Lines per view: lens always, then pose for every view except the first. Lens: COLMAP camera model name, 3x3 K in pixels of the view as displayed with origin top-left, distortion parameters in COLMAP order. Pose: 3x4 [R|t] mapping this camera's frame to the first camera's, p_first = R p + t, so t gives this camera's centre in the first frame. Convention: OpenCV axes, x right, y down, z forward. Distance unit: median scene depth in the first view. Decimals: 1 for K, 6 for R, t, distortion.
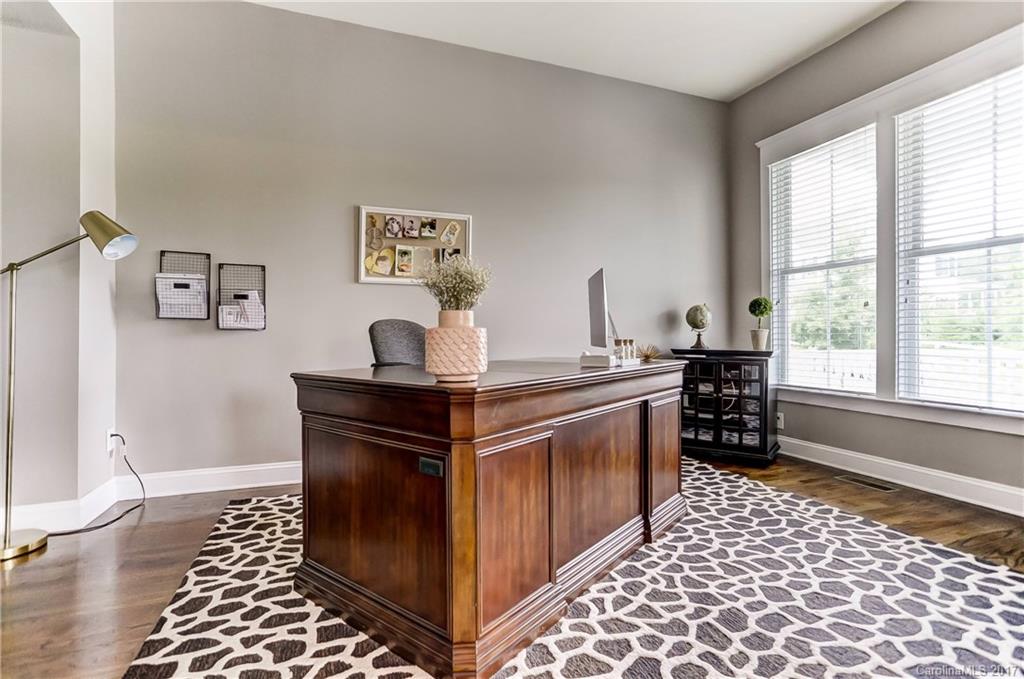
lens RADIAL K [[504.7, 0, 511.4], [0, 504.7, 330.1], [0, 0, 1]] dist [-0.026684, 0.018538]
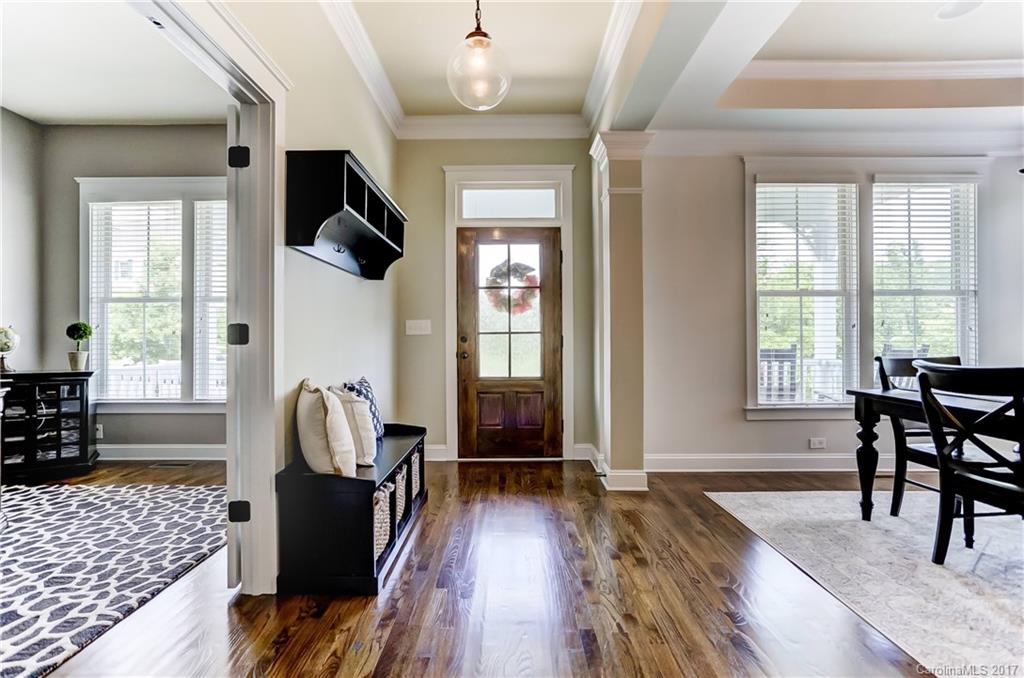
lens RADIAL K [[504.7, 0, 510.6], [0, 504.7, 338.0], [0, 0, 1]] dist [-0.026684, 0.018538]
pose [[0.363932, 0.003358, 0.931419, -0.231326], [-0.006538, 0.999978, -0.001051, -0.046235], [-0.931403, -0.005707, 0.363946, -0.359430]]
